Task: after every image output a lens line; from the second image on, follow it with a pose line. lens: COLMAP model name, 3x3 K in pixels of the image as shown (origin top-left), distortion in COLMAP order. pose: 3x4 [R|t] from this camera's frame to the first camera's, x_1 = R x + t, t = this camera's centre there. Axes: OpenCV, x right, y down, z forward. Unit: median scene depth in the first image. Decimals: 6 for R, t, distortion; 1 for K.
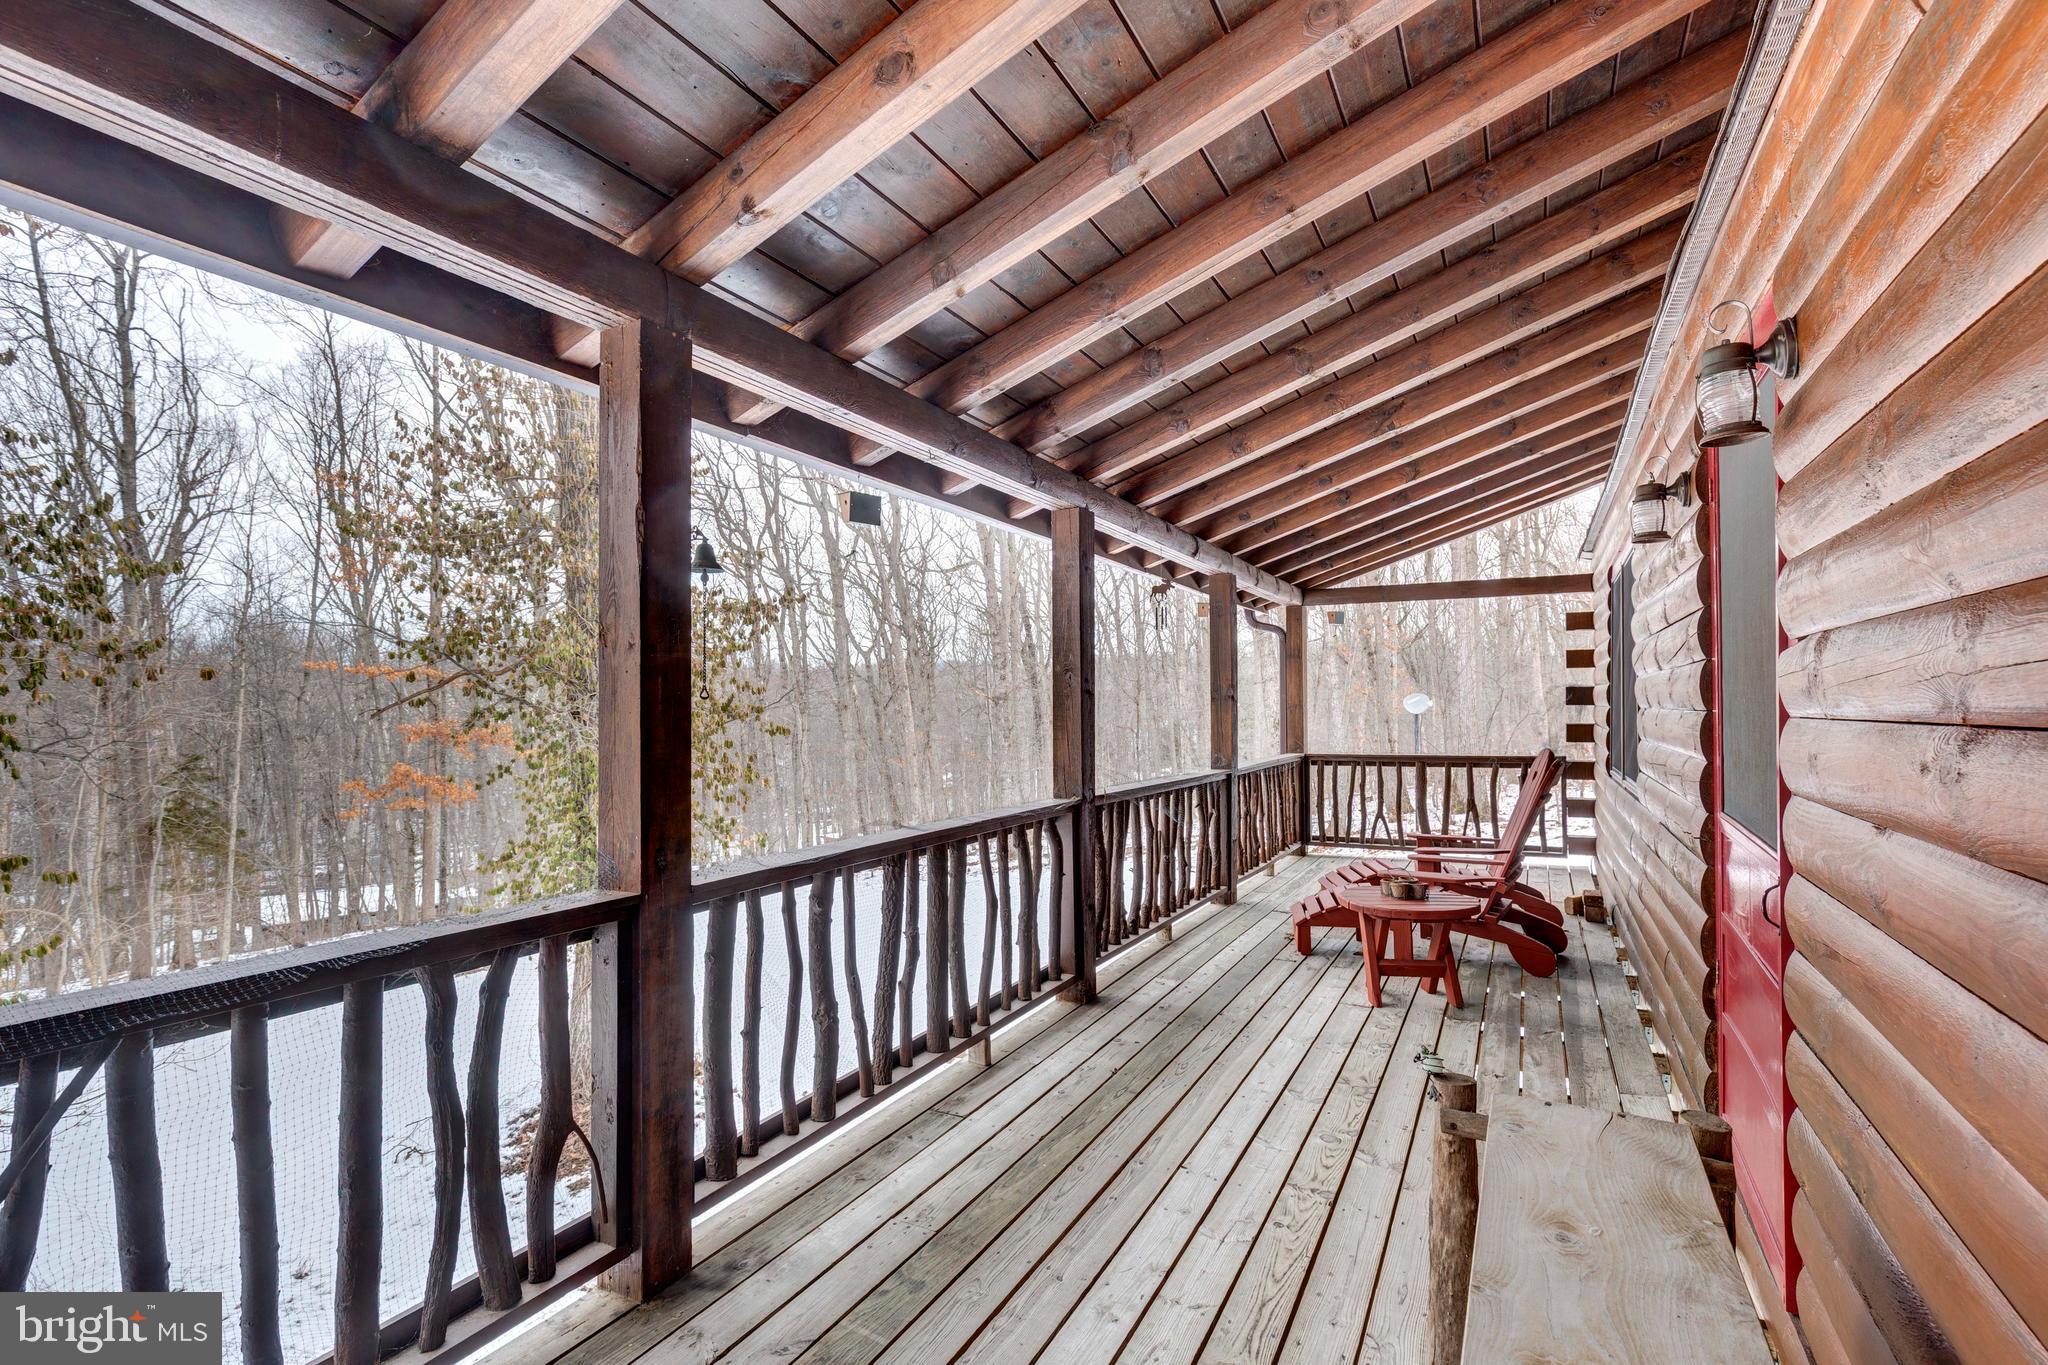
lens RADIAL K [[953.3, 0, 1019.4], [0, 953.3, 691.8], [0, 0, 1]] dist [0.009789, -0.000357]
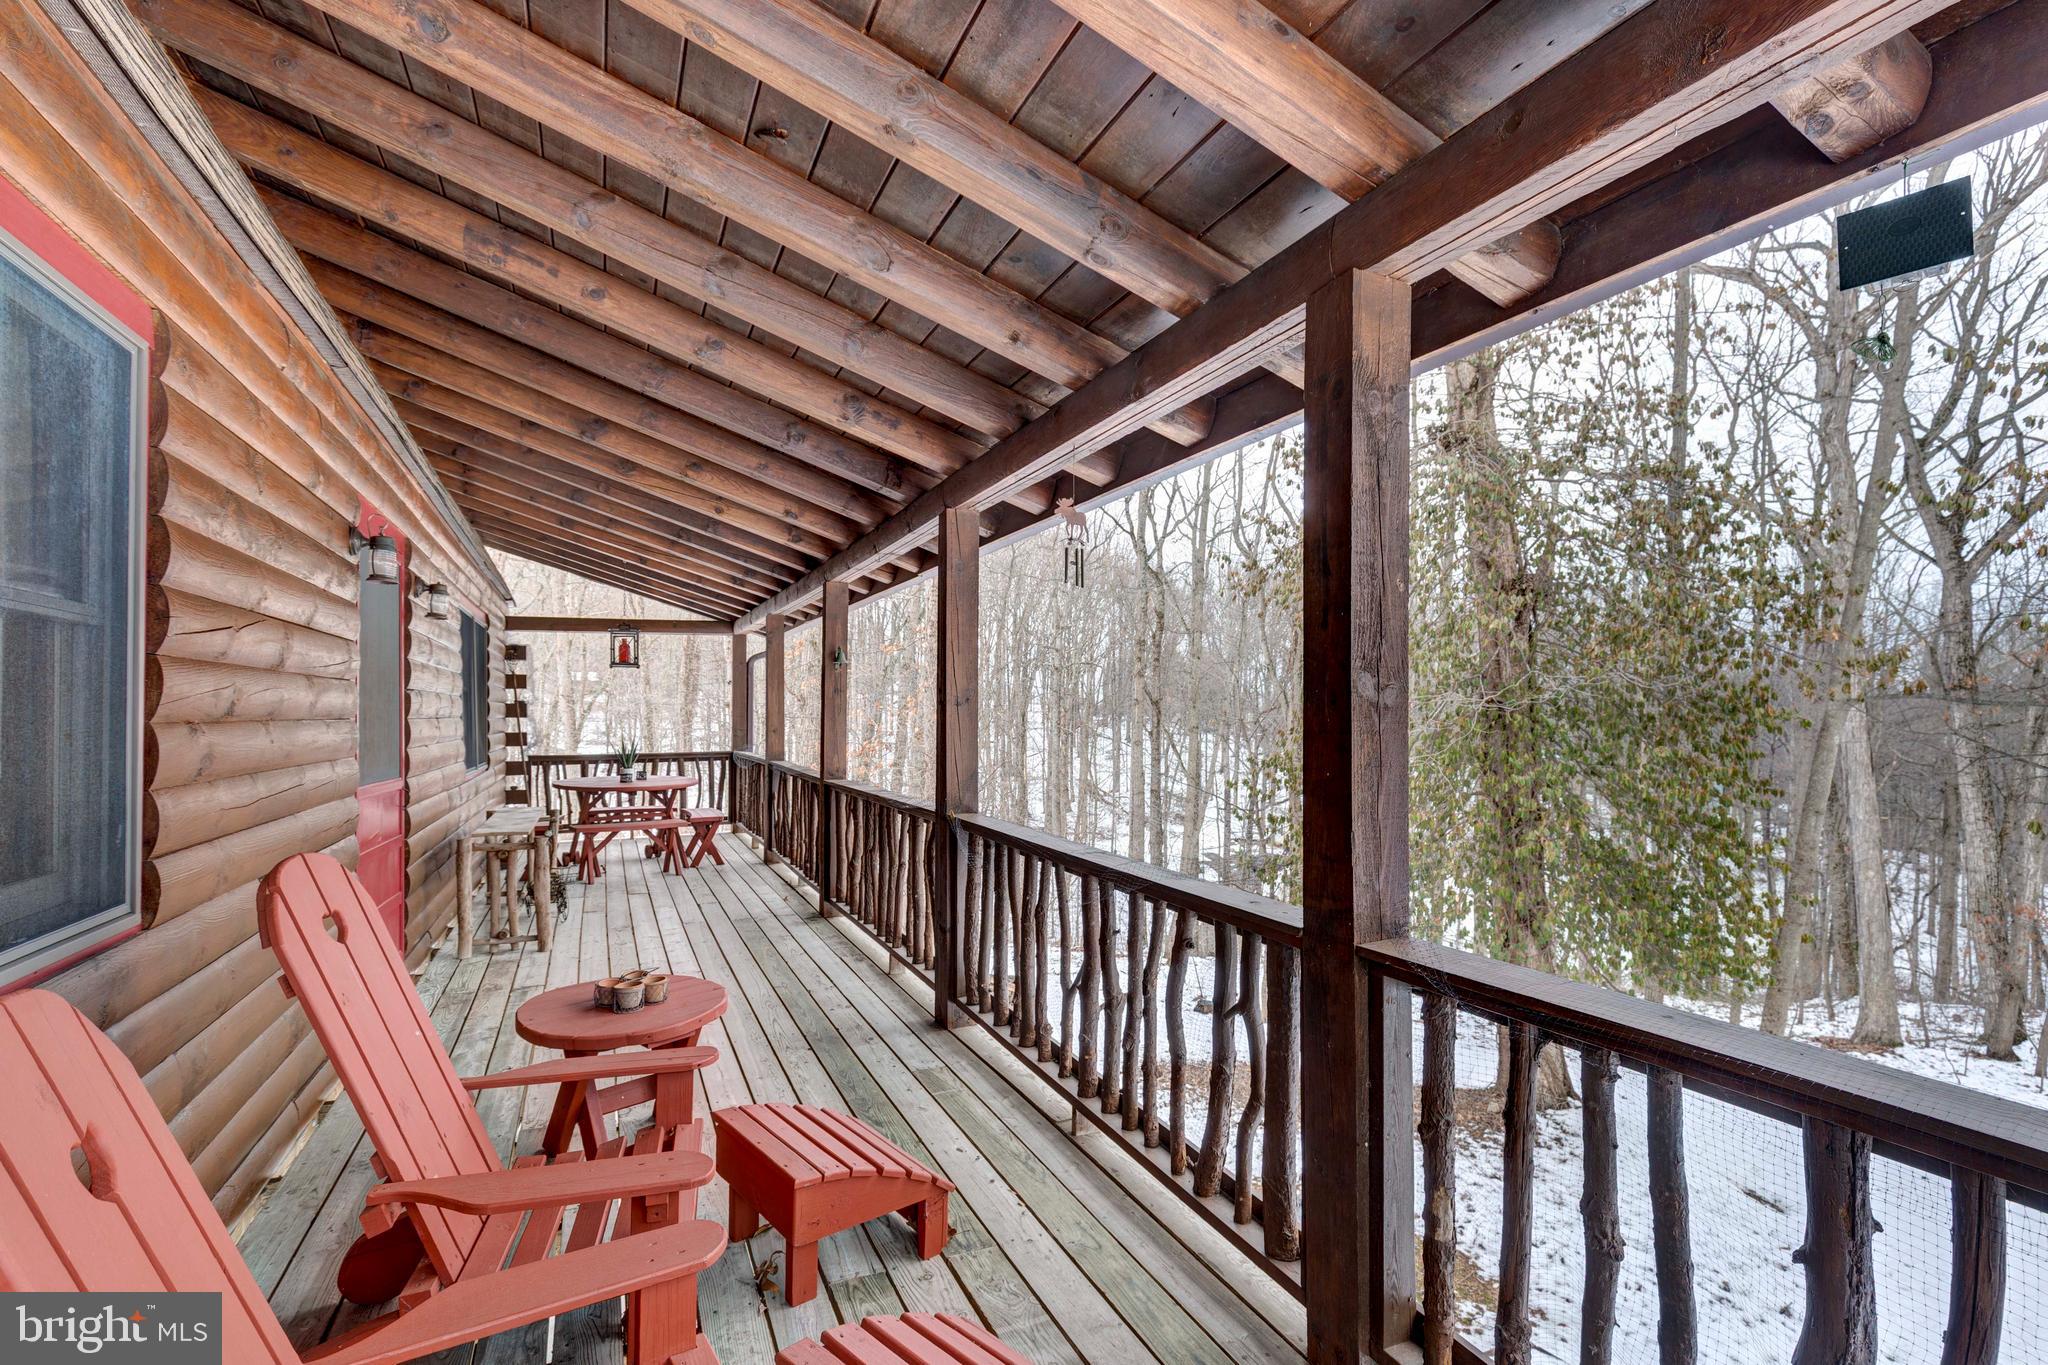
lens RADIAL K [[953.3, 0, 1019.4], [0, 953.3, 699.5], [0, 0, 1]] dist [0.009789, -0.000357]
pose [[-0.613814, -0.008577, -0.789404, 0.816316], [0.007840, 0.999825, -0.016959, 0.017174], [0.789412, -0.016598, -0.613640, 1.729163]]
